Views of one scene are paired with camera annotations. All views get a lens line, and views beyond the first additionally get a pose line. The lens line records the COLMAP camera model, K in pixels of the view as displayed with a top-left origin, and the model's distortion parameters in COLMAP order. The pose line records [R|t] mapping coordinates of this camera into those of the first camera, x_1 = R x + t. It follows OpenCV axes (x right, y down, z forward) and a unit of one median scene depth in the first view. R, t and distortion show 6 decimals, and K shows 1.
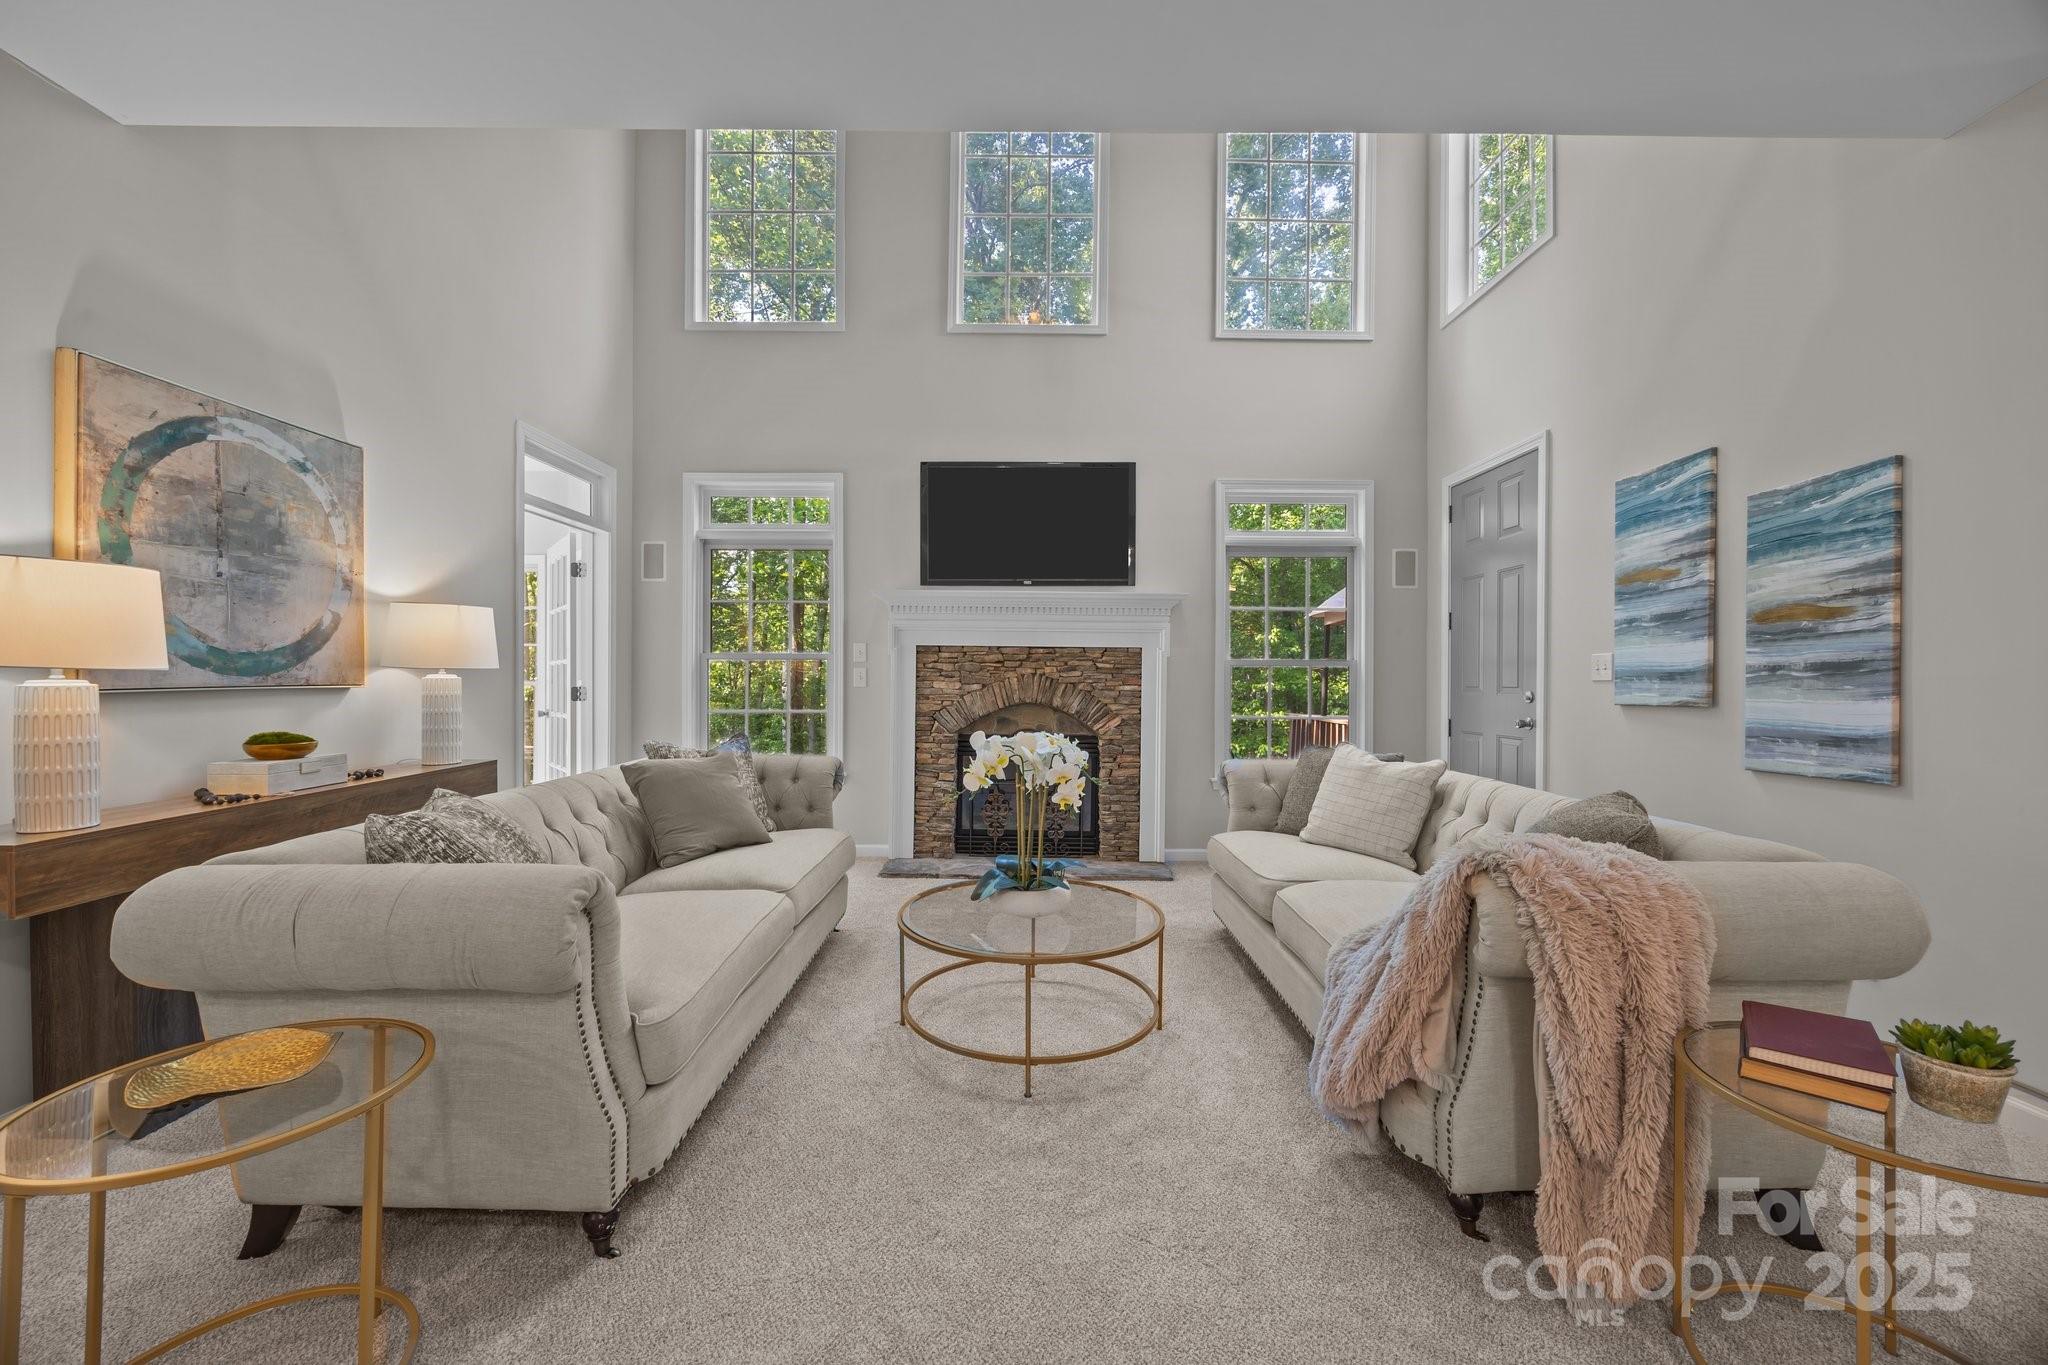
lens RADIAL K [[784.6, 0, 1026.9], [0, 784.6, 680.3], [0, 0, 1]] dist [0.000277, 0.000313]
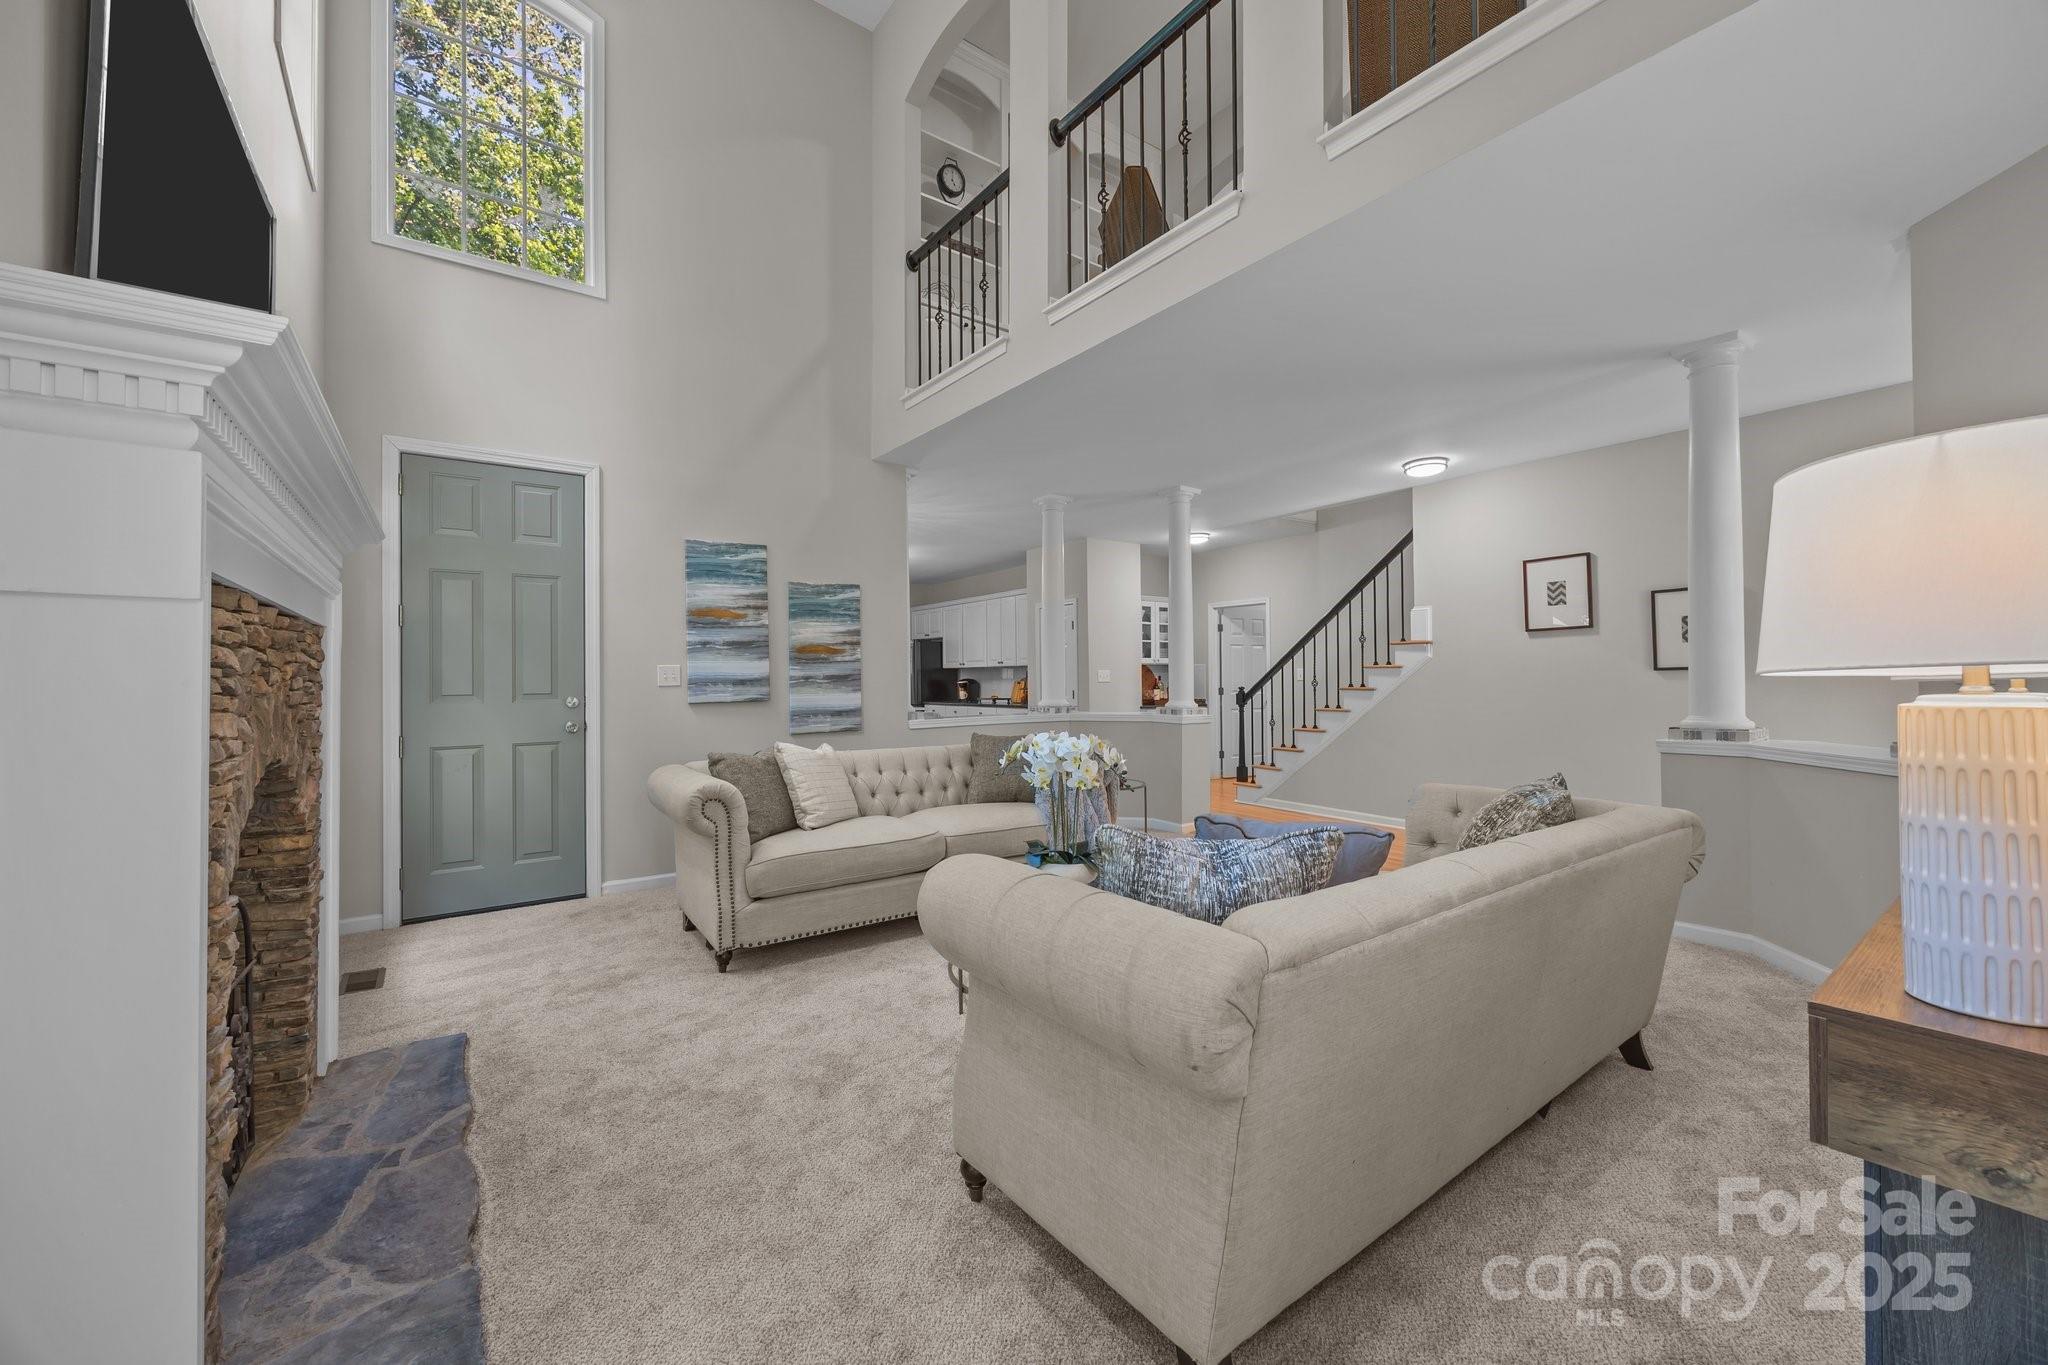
lens RADIAL K [[784.6, 0, 1021.3], [0, 784.6, 675.1], [0, 0, 1]] dist [0.000277, 0.000313]
pose [[-0.584049, 0.003995, 0.811708, -0.897596], [0.005270, 0.999985, -0.001131, -0.017589], [-0.811701, 0.003617, -0.584062, 1.725734]]
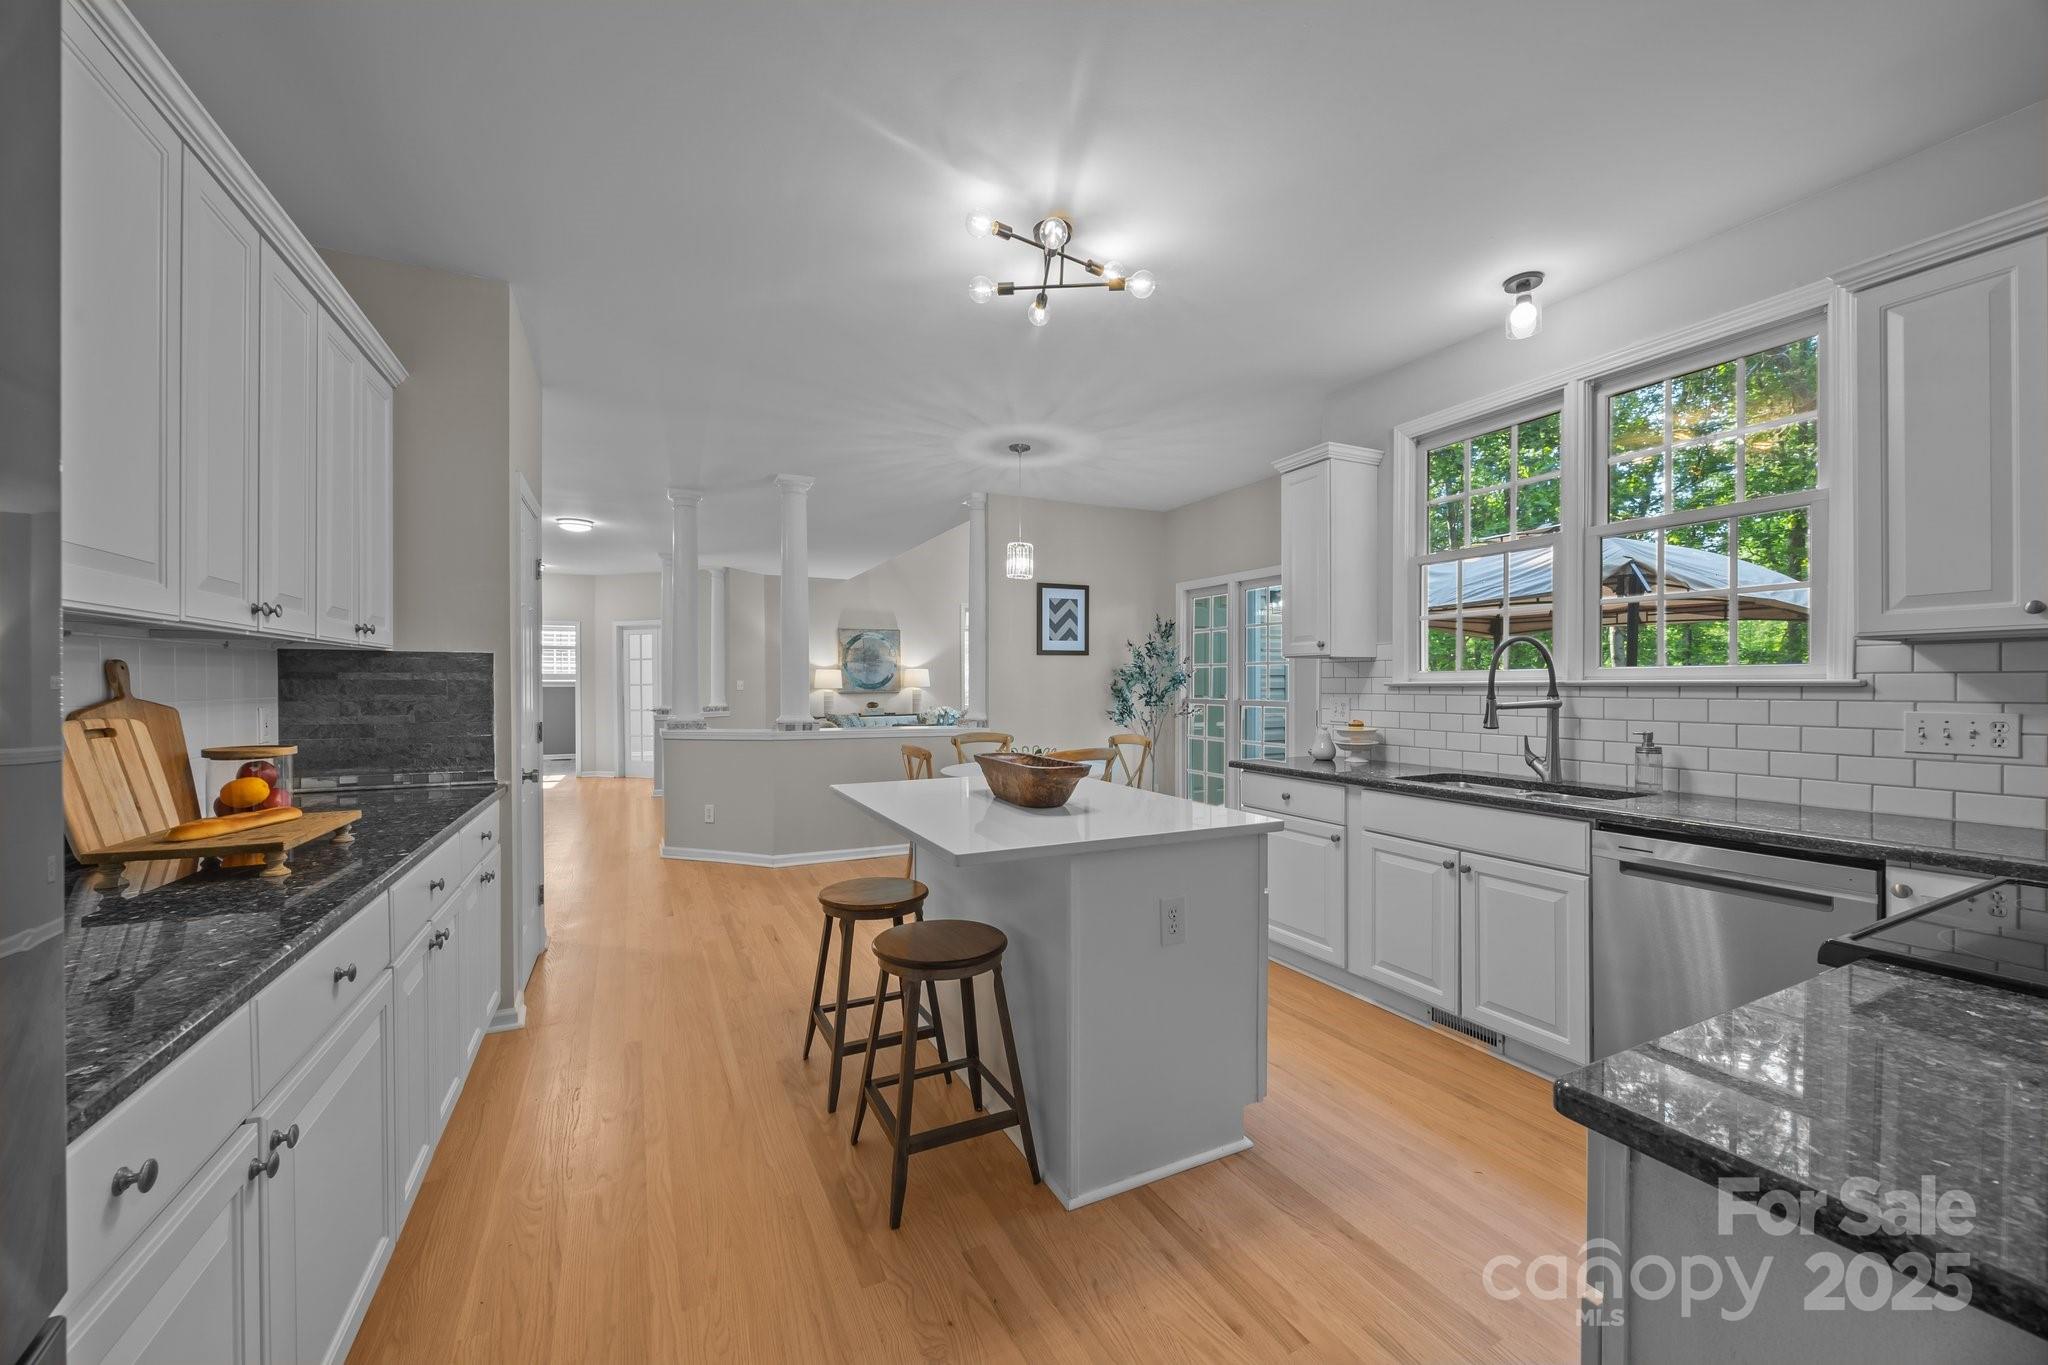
lens RADIAL K [[784.6, 0, 1019.6], [0, 784.6, 686.5], [0, 0, 1]] dist [0.000277, 0.000313]
pose [[0.429425, 0.000563, -0.903103, 3.268032], [0.000678, 0.999999, 0.000946, -0.021827], [0.903102, -0.001019, 0.429424, -0.150393]]
